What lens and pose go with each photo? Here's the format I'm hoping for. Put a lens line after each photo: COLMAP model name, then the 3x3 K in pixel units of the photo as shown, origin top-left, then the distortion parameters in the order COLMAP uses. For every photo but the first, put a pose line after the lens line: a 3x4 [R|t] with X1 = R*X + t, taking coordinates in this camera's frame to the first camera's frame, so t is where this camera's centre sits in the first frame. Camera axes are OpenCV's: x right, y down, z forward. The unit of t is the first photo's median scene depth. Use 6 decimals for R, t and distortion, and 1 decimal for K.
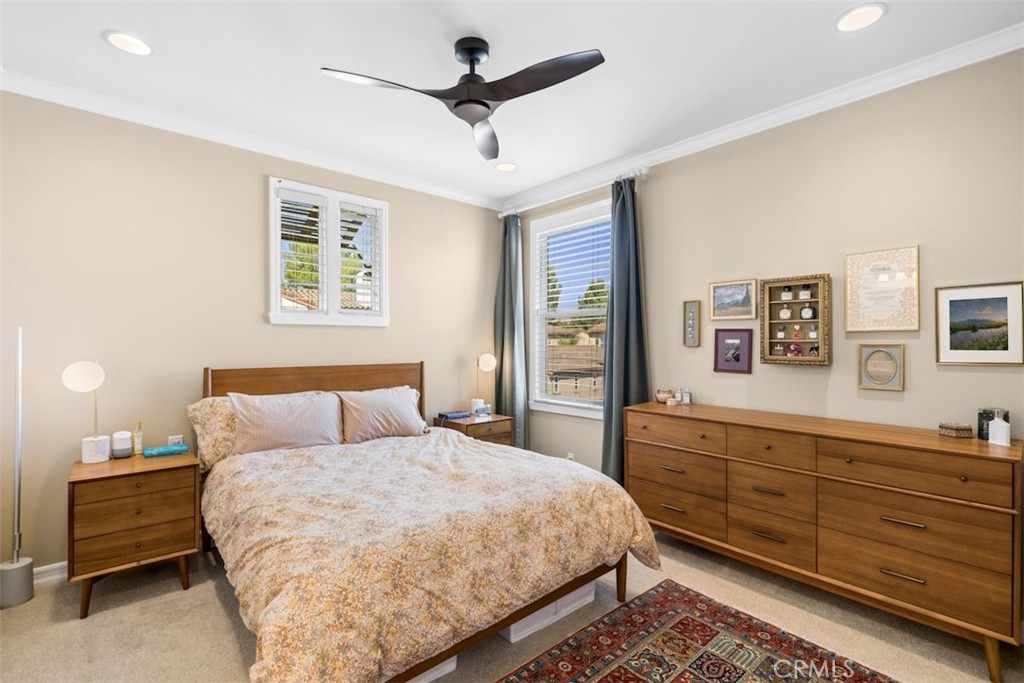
lens RADIAL K [[469.0, 0, 515.1], [0, 469.0, 340.1], [0, 0, 1]] dist [-0.006148, 0.001657]
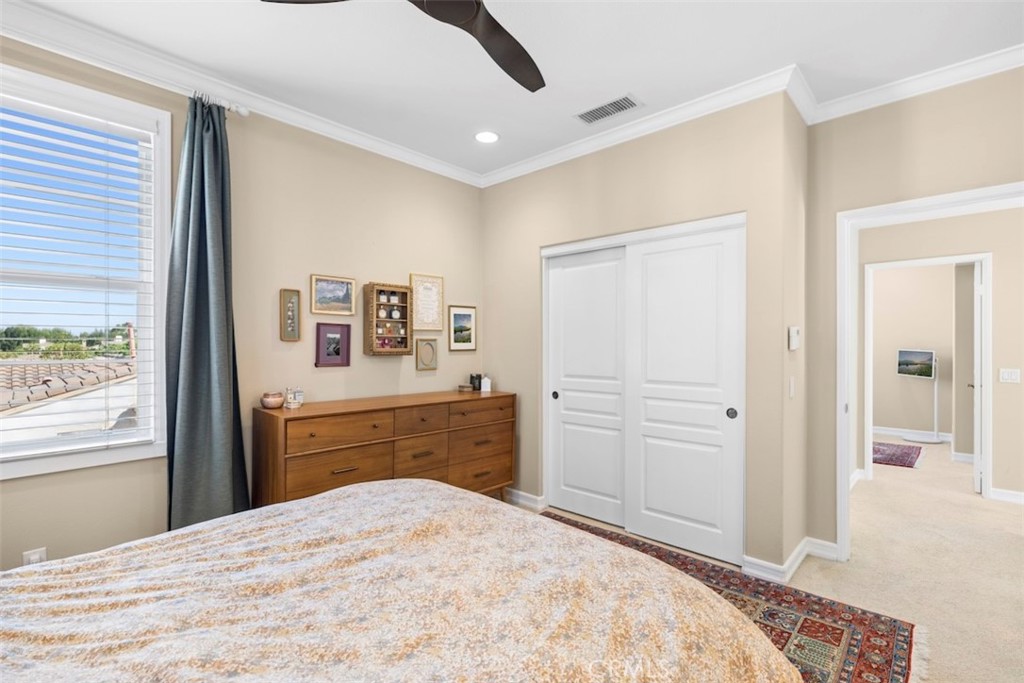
lens RADIAL K [[469.0, 0, 516.4], [0, 469.0, 343.4], [0, 0, 1]] dist [-0.006148, 0.001657]
pose [[-0.113251, 0.005924, 0.993549, -0.663051], [-0.000995, 0.999981, -0.006076, 0.028230], [-0.993566, -0.001677, -0.113243, 0.798771]]
